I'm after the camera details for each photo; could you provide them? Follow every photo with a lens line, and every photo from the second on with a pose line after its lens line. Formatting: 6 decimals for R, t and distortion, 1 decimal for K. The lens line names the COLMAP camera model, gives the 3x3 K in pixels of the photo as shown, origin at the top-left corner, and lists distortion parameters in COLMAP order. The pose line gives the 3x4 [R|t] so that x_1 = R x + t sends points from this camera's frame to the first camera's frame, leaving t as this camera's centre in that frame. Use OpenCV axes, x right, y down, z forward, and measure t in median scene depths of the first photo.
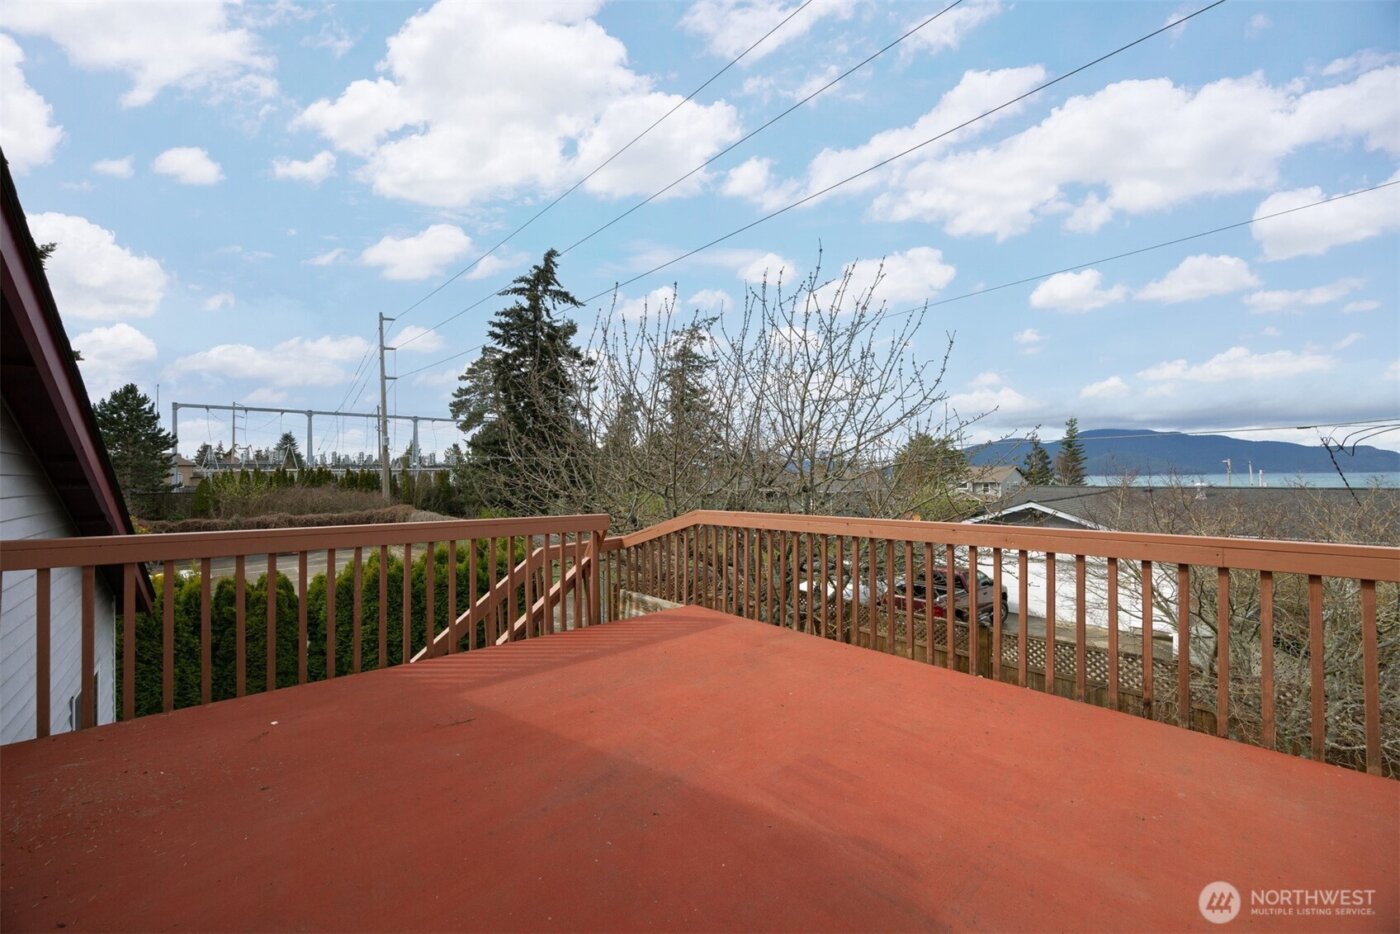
lens RADIAL K [[533.7, 0, 702.0], [0, 533.7, 471.3], [0, 0, 1]] dist [-0.001800, -0.000038]
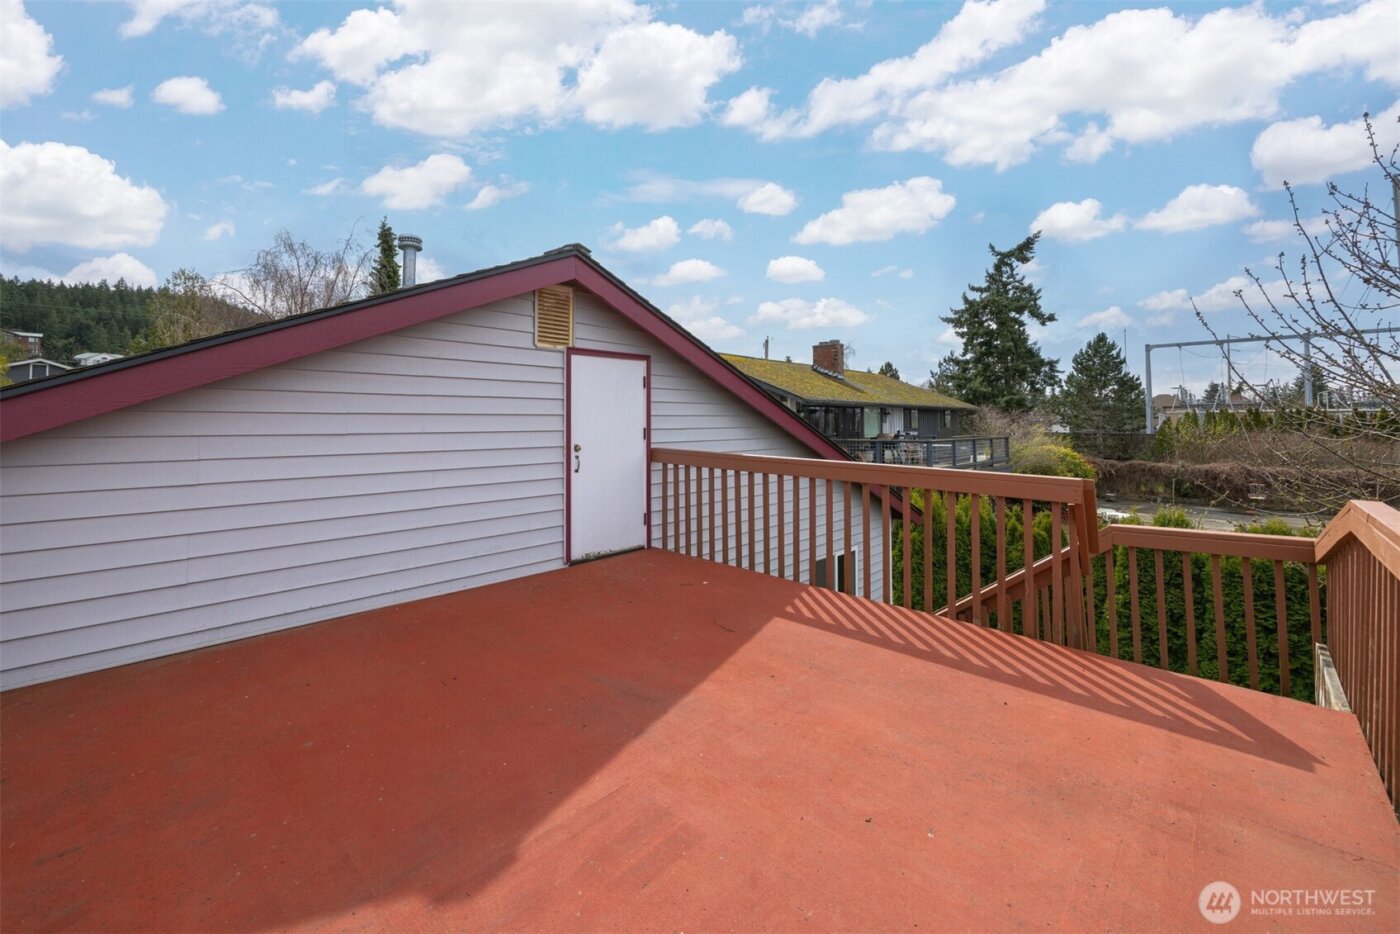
lens RADIAL K [[592.6, 0, 695.7], [0, 592.6, 414.7], [0, 0, 1]] dist [0.000026, 0.000027]
pose [[0.070581, -0.002875, -0.997502, 0.080923], [0.007836, 0.999967, -0.002328, -0.000533], [0.997475, -0.007652, 0.070601, 0.078892]]
